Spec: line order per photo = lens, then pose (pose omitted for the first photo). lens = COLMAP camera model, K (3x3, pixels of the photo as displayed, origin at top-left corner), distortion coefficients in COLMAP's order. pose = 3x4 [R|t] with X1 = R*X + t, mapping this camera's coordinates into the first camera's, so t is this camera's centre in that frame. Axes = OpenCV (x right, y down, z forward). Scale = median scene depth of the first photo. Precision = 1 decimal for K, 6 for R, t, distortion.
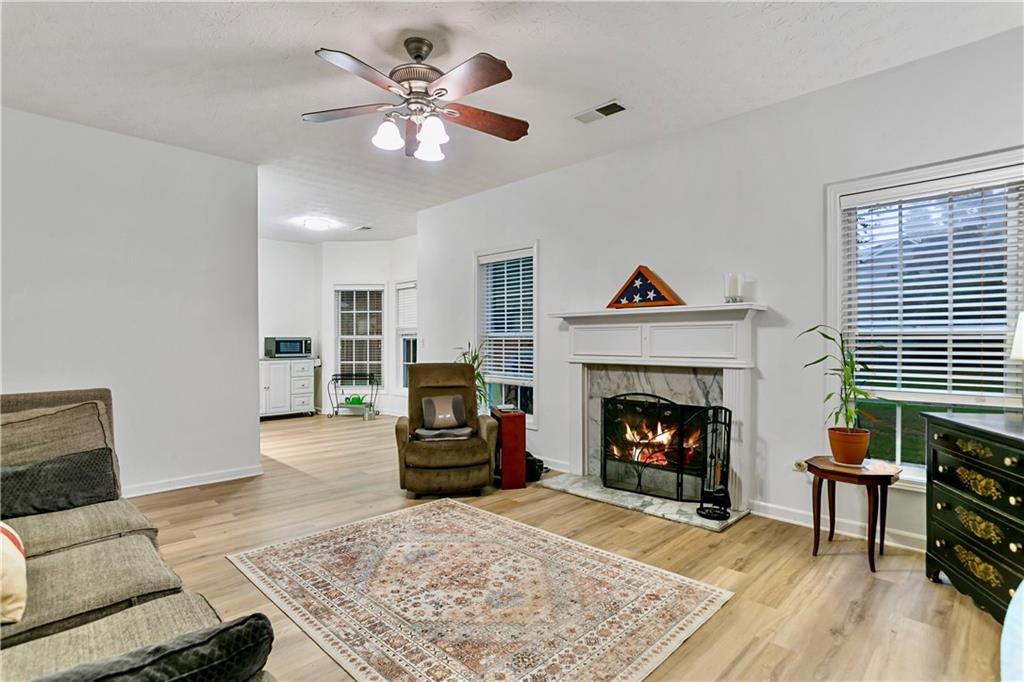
lens RADIAL K [[506.1, 0, 509.8], [0, 506.1, 343.8], [0, 0, 1]] dist [-0.048828, 0.001412]
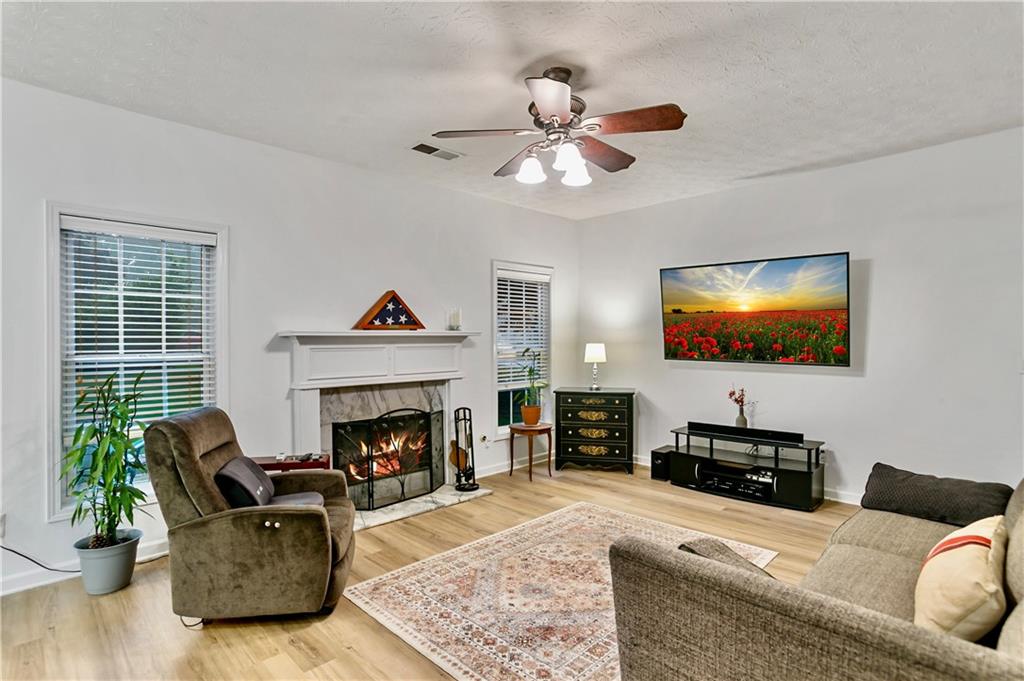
lens RADIAL K [[506.1, 0, 509.8], [0, 506.1, 343.3], [0, 0, 1]] dist [-0.048828, 0.001412]
pose [[0.026058, 0.001163, 0.999660, -0.858708], [0.018911, 0.999820, -0.001656, -0.038660], [-0.999482, 0.018947, 0.026031, 0.768049]]
